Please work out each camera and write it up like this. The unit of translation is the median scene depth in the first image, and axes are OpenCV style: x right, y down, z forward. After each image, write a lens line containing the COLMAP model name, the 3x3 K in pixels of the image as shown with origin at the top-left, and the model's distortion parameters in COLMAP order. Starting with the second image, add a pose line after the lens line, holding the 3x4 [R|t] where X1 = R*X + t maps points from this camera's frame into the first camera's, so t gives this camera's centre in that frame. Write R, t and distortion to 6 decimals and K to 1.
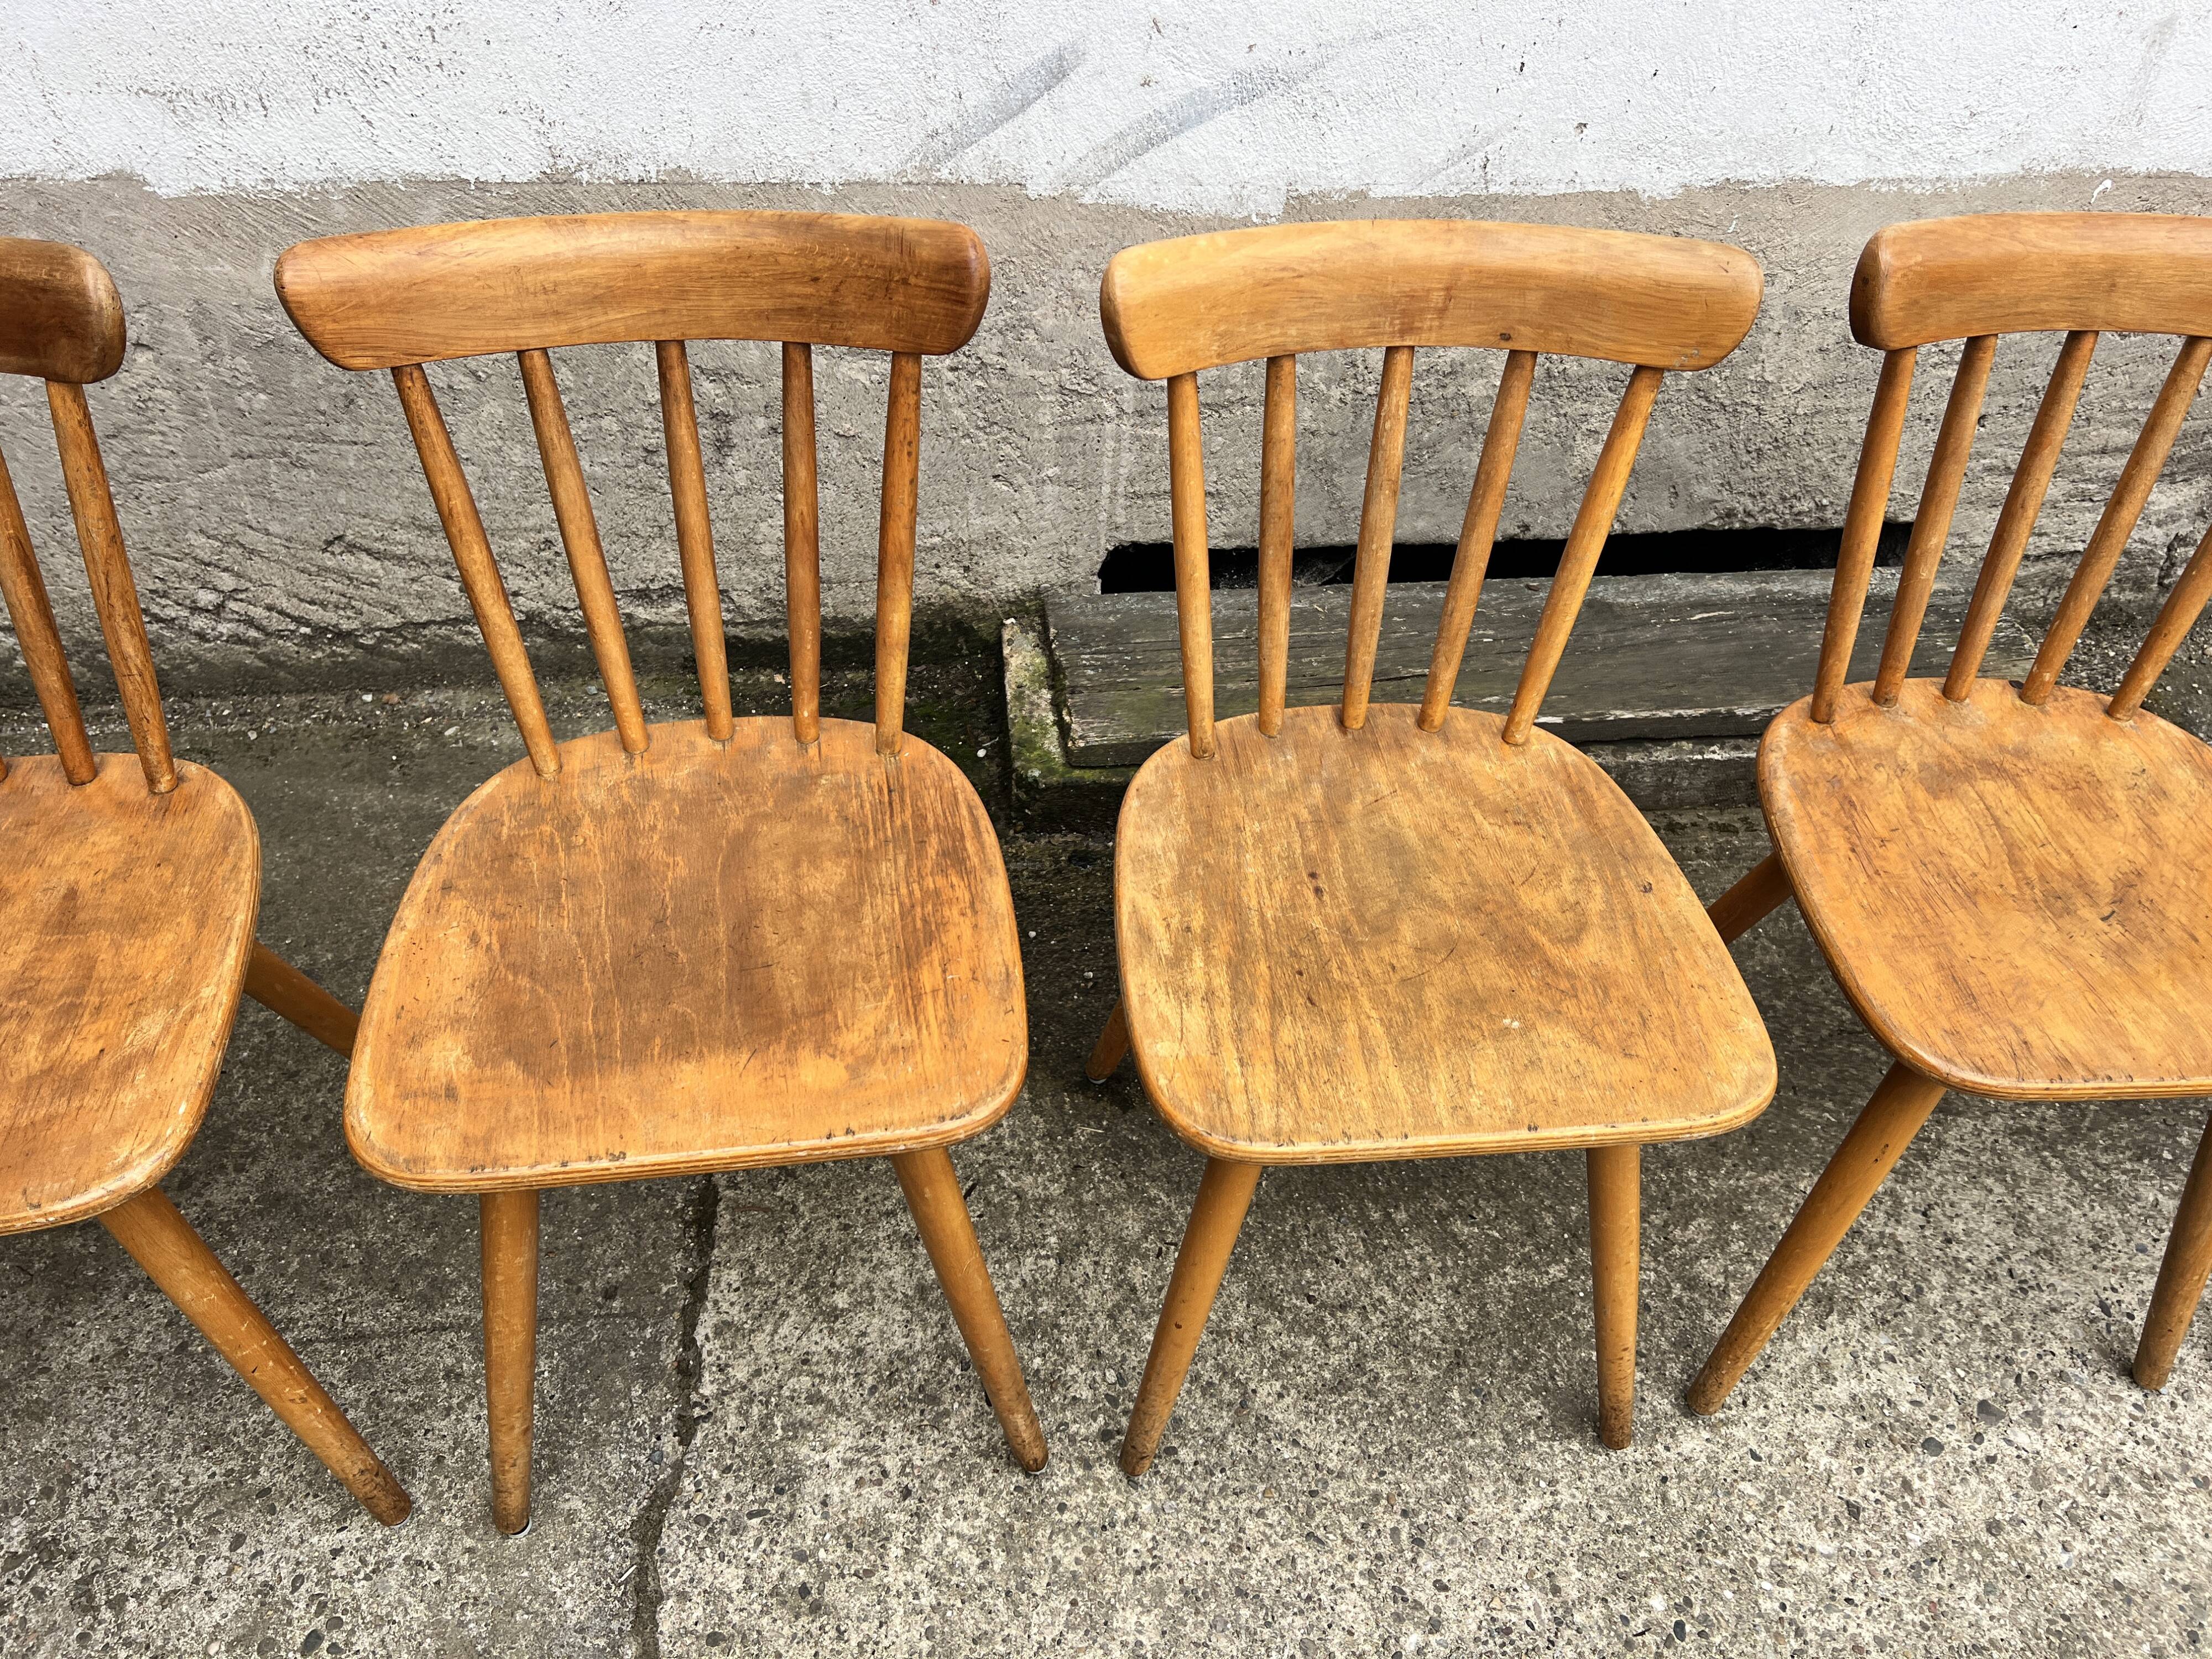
lens RADIAL K [[1669.0, 0, 1096.7], [0, 1669.0, 824.1], [0, 0, 1]] dist [0.051676, -0.059463]
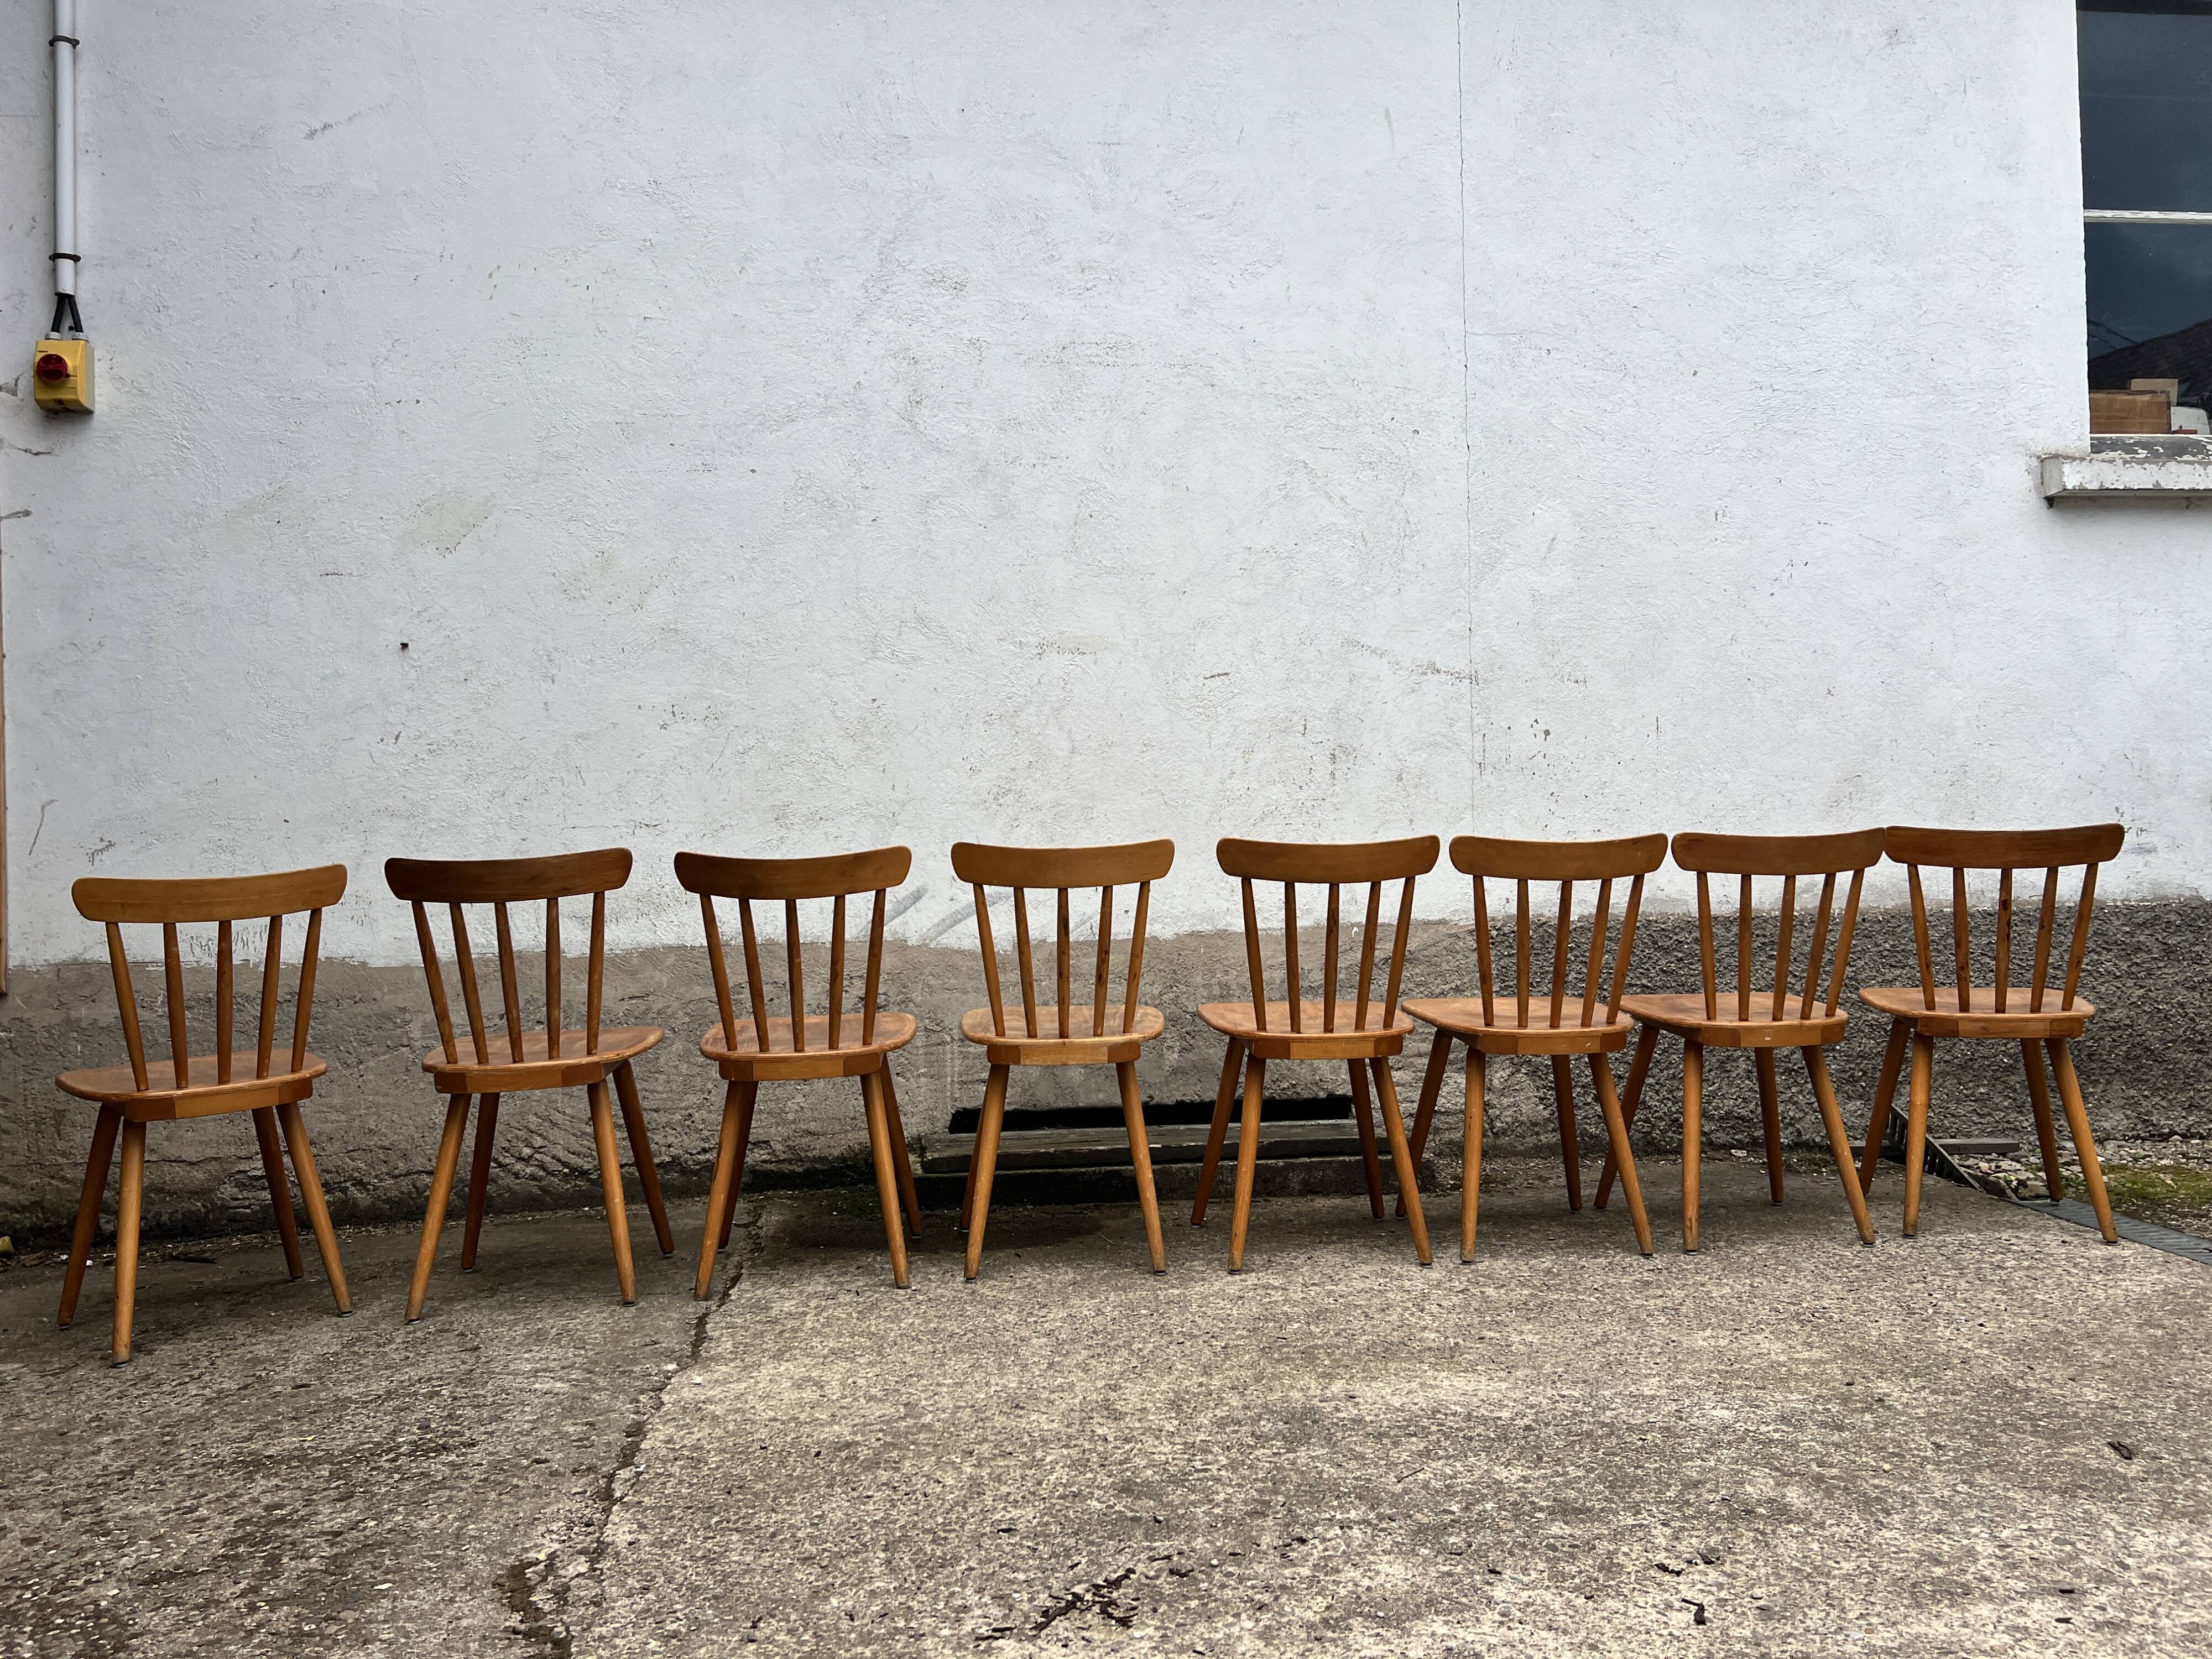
lens RADIAL K [[1669.0, 0, 1105.8], [0, 1669.0, 834.0], [0, 0, 1]] dist [0.051676, -0.059463]
pose [[0.997411, -0.071751, 0.004771, 0.268740], [0.053143, 0.690790, -0.721100, 1.397279], [0.048444, 0.719486, 0.692815, -0.877603]]
